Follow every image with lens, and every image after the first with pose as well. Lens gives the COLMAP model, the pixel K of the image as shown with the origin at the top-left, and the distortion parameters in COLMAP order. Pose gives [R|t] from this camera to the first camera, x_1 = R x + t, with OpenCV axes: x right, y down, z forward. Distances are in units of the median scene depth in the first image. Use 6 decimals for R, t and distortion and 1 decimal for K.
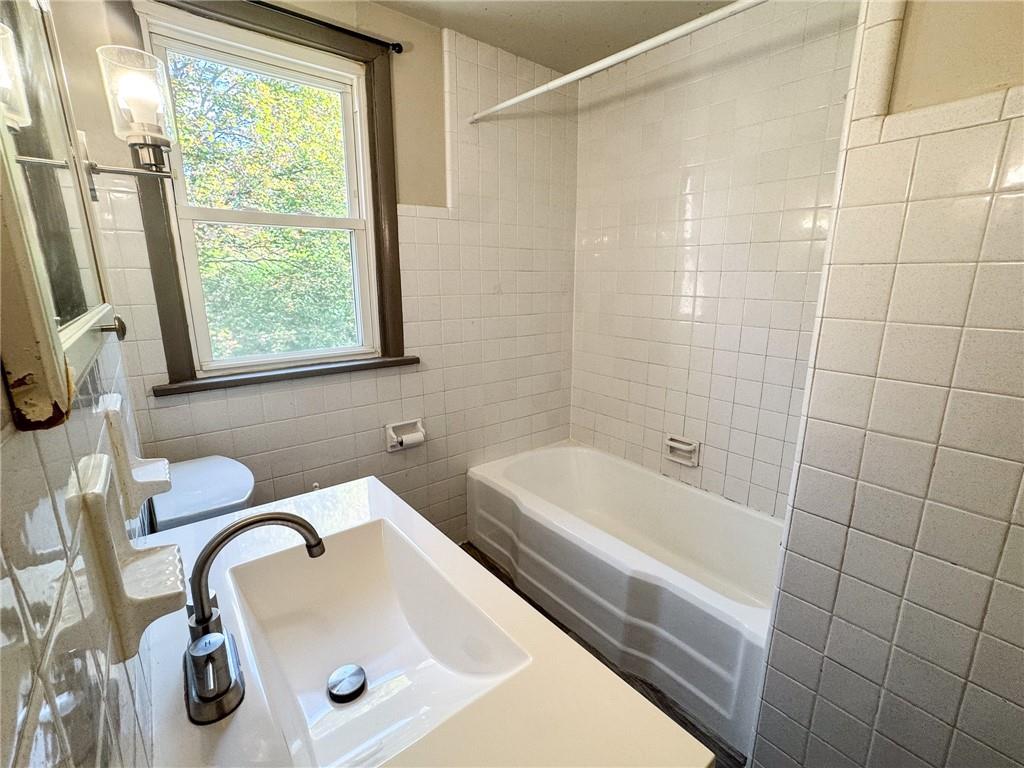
lens RADIAL K [[456.3, 0, 512.0], [0, 456.3, 384.0], [0, 0, 1]] dist [-0.059779, 0.027121]
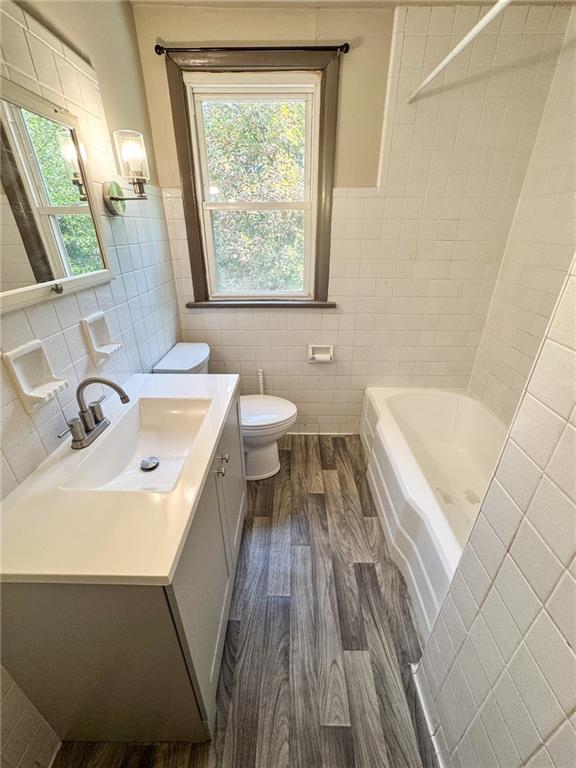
lens RADIAL K [[318.2, 0, 288.0], [0, 318.2, 384.0], [0, 0, 1]] dist [-0.039925, 0.014024]
pose [[0.771153, 0.284680, -0.569457, 0.330705], [-0.142807, 0.949012, 0.281037, -0.080542], [0.620427, -0.135400, 0.772488, 0.099559]]
